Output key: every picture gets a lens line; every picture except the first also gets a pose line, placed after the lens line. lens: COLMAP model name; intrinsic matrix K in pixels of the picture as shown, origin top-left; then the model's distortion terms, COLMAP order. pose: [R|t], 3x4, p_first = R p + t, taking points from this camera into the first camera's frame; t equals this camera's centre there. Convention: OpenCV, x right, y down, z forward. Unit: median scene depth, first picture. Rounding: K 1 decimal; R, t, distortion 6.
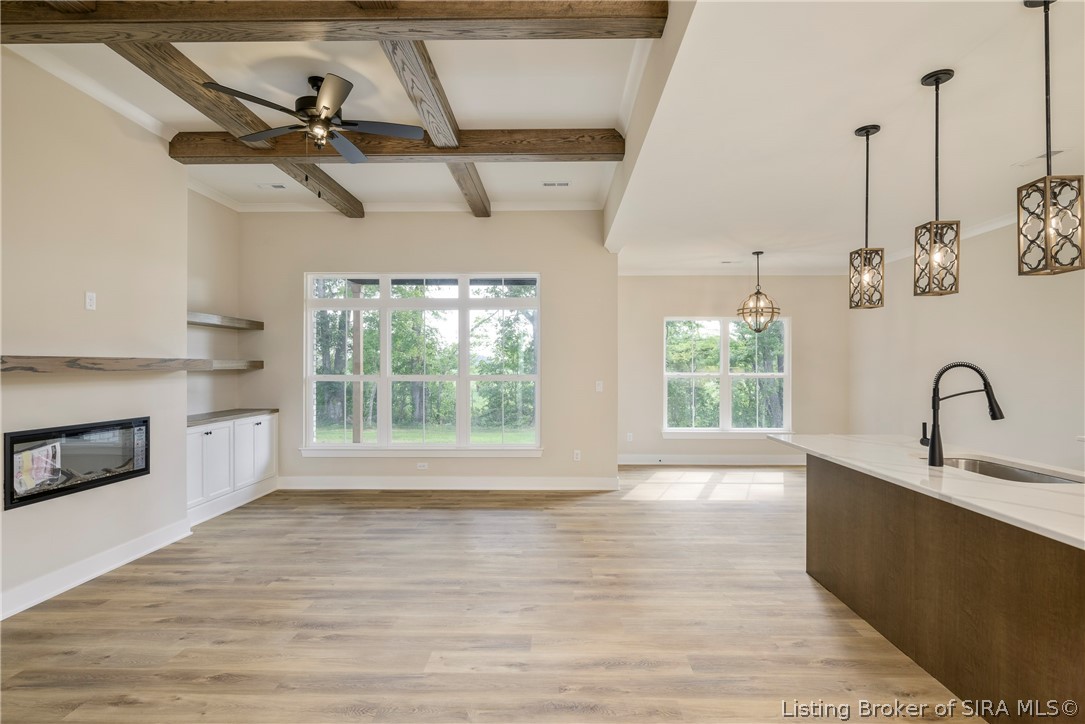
lens RADIAL K [[536.3, 0, 544.7], [0, 536.3, 364.3], [0, 0, 1]] dist [0.000916, 0.000324]
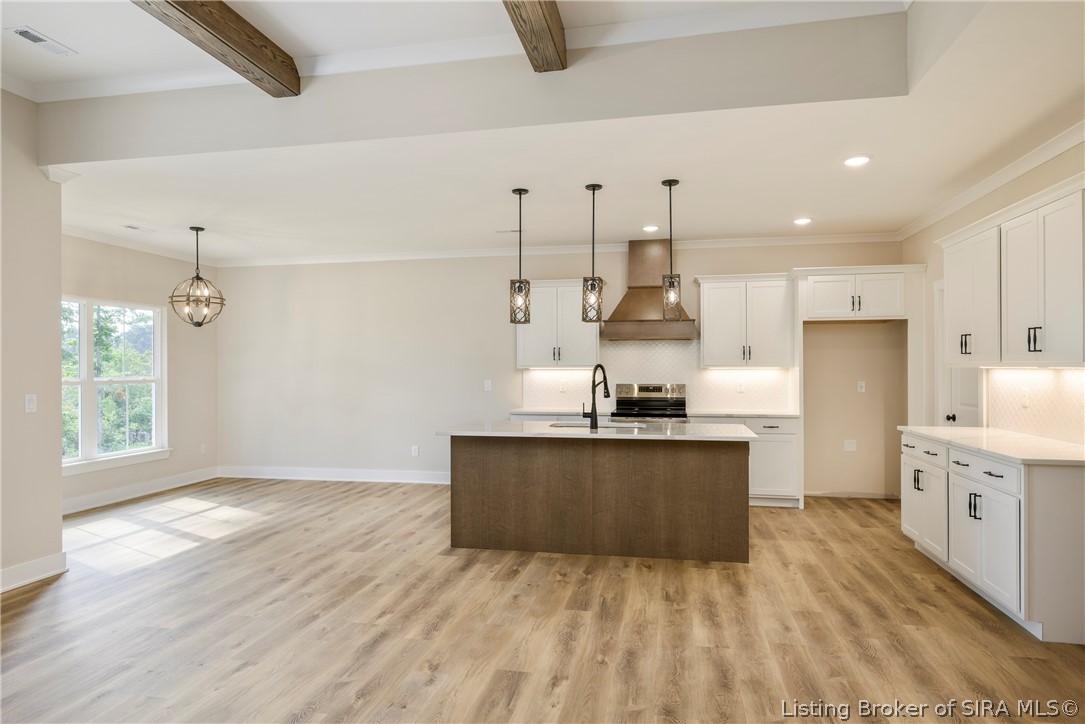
lens RADIAL K [[629.1, 0, 542.5], [0, 629.1, 362.0], [0, 0, 1]] dist [0.000323, -0.000106]
pose [[0.177016, 0.005892, 0.984190, -1.080202], [-0.000846, 0.999983, -0.005835, -0.000220], [-0.984208, 0.000200, 0.177018, 0.767609]]
